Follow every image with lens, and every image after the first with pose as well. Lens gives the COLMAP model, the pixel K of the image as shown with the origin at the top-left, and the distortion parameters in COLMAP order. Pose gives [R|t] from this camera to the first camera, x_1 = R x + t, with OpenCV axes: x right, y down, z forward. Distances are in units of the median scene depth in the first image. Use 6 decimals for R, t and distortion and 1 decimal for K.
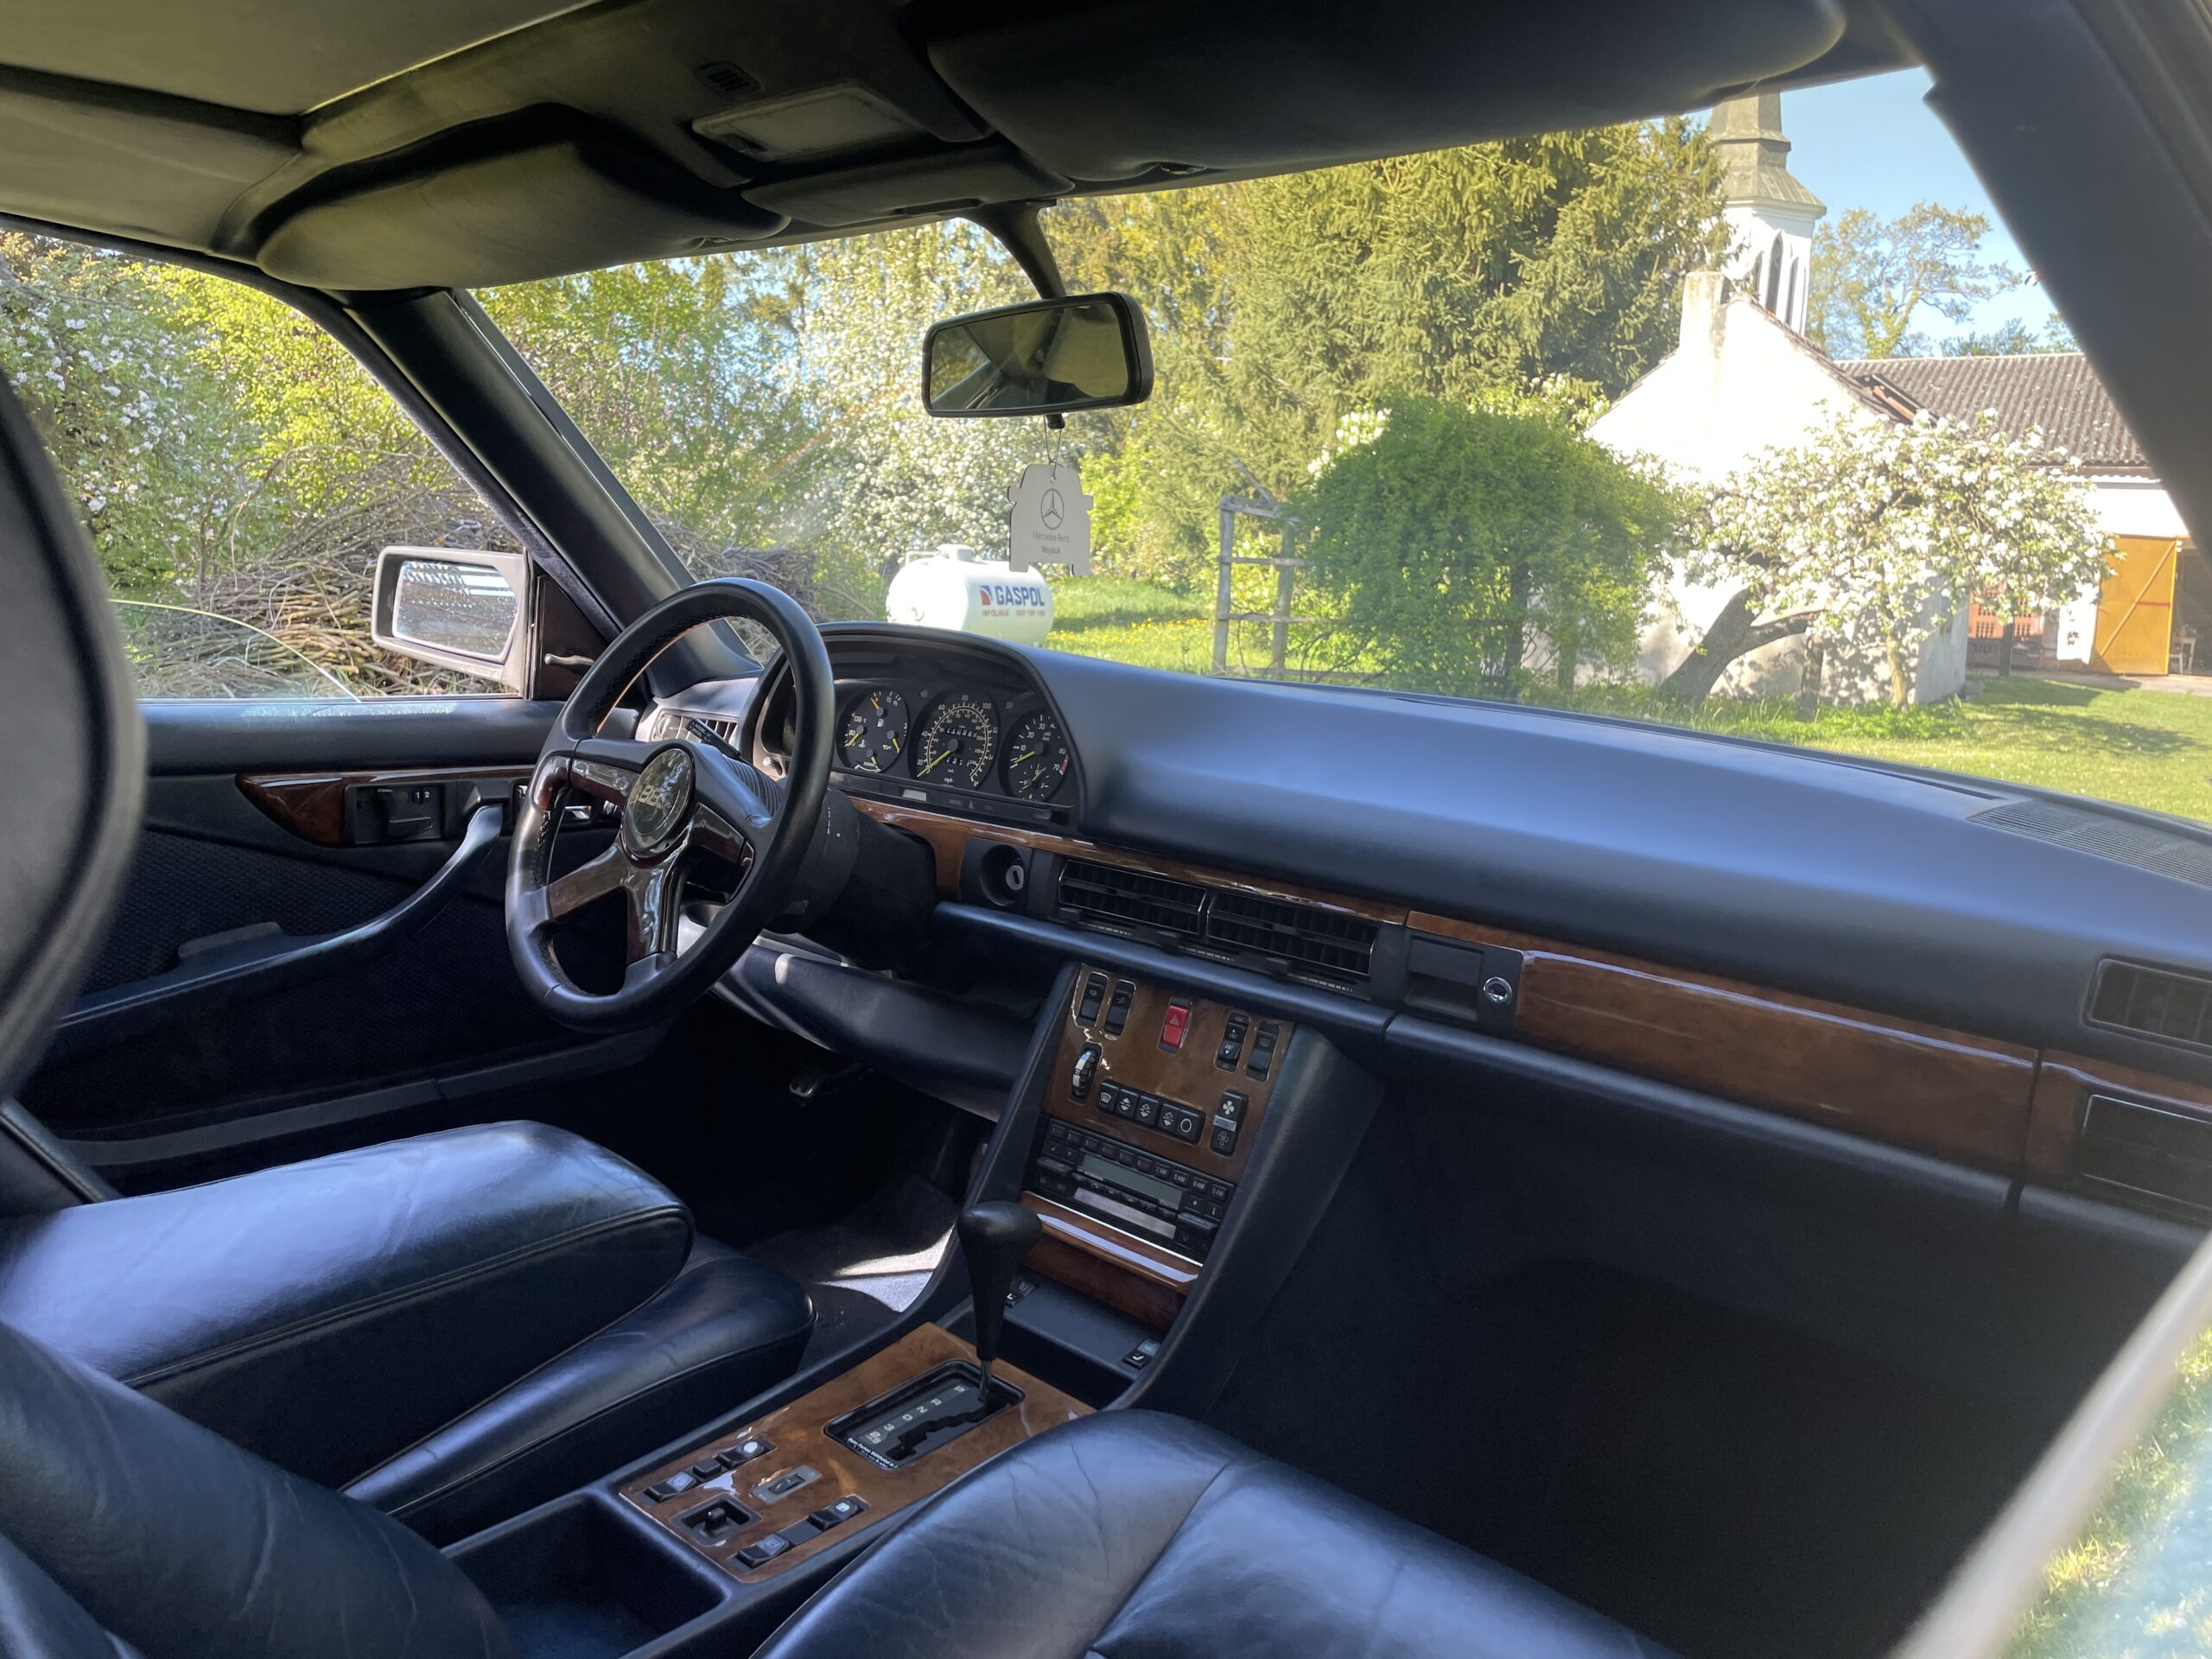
lens RADIAL K [[1694.3, 0, 1115.1], [0, 1694.3, 812.9], [0, 0, 1]] dist [0.086845, -0.114889]
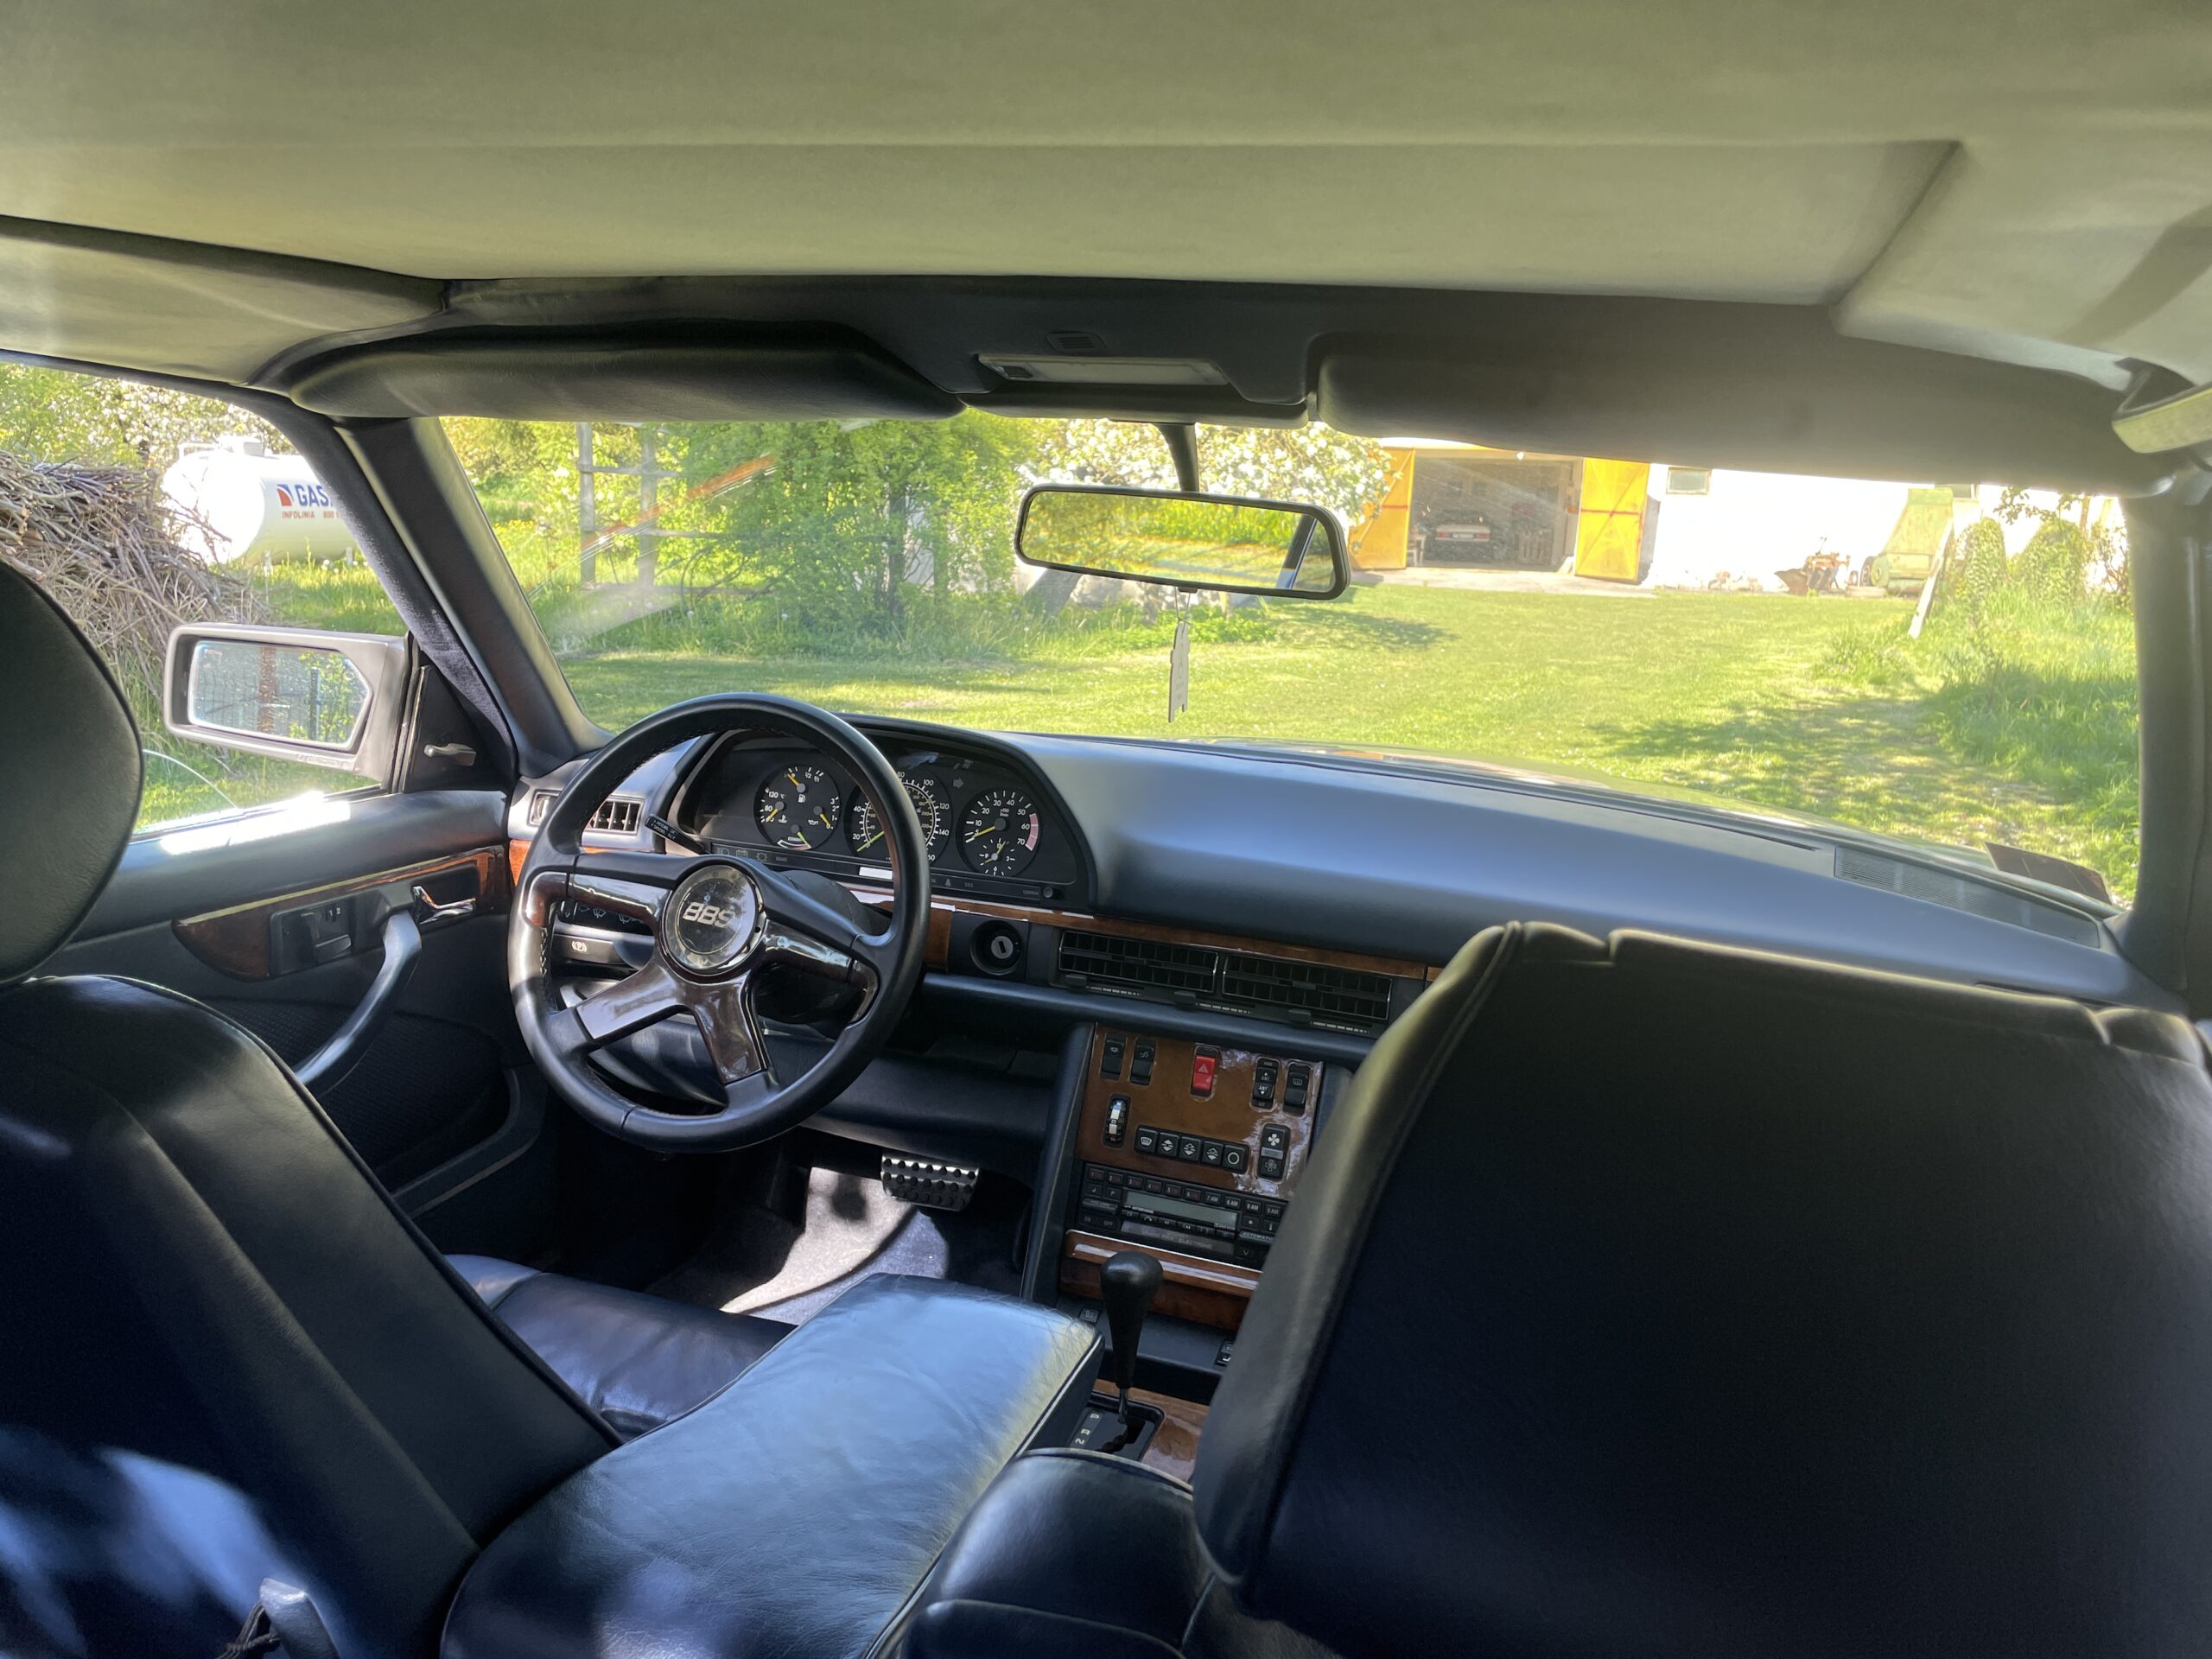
lens RADIAL K [[1694.3, 0, 1119.8], [0, 1694.3, 833.8], [0, 0, 1]] dist [0.086845, -0.114889]
pose [[0.921142, -0.075850, 0.381765, -0.320833], [0.047493, 0.995403, 0.083176, -0.097785], [-0.386319, -0.058486, 0.920509, -0.027086]]
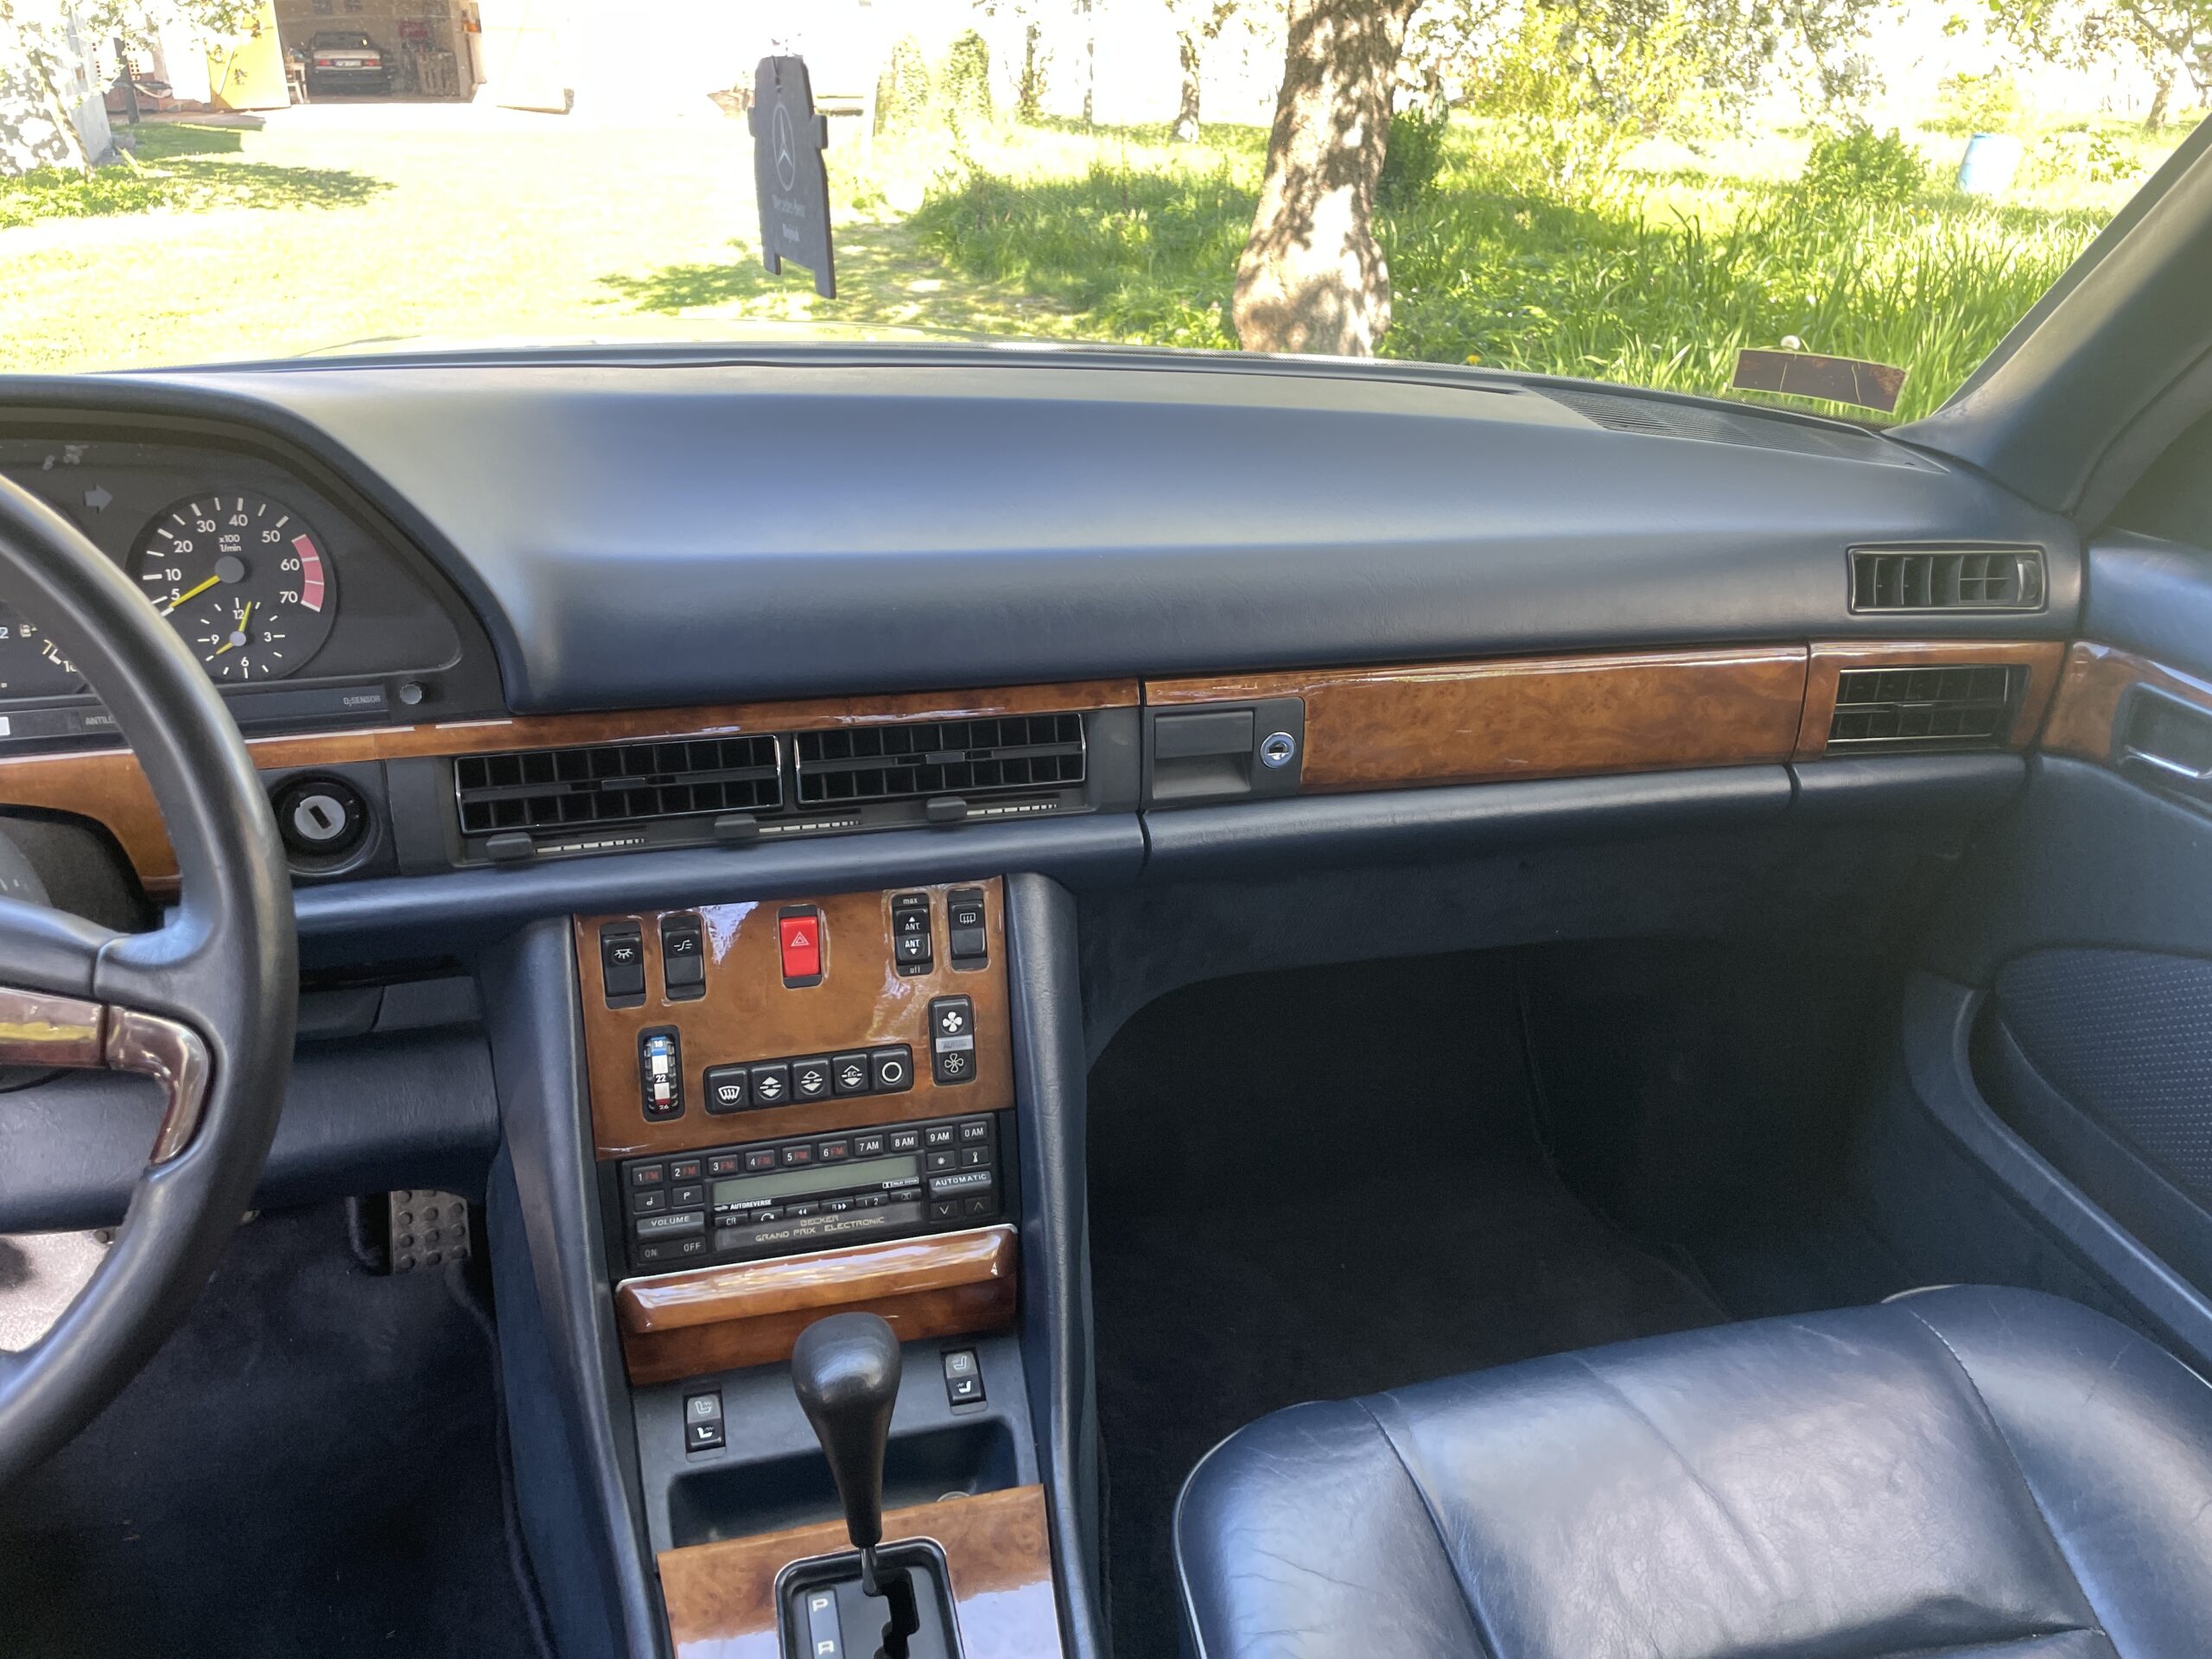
lens RADIAL K [[1694.3, 0, 1142.4], [0, 1694.3, 809.0], [0, 0, 1]] dist [0.086845, -0.114889]
pose [[0.535401, -0.372075, 0.758225, -0.267864], [0.126331, 0.922916, 0.363686, -0.105358], [-0.835096, -0.098930, 0.541135, 0.383745]]
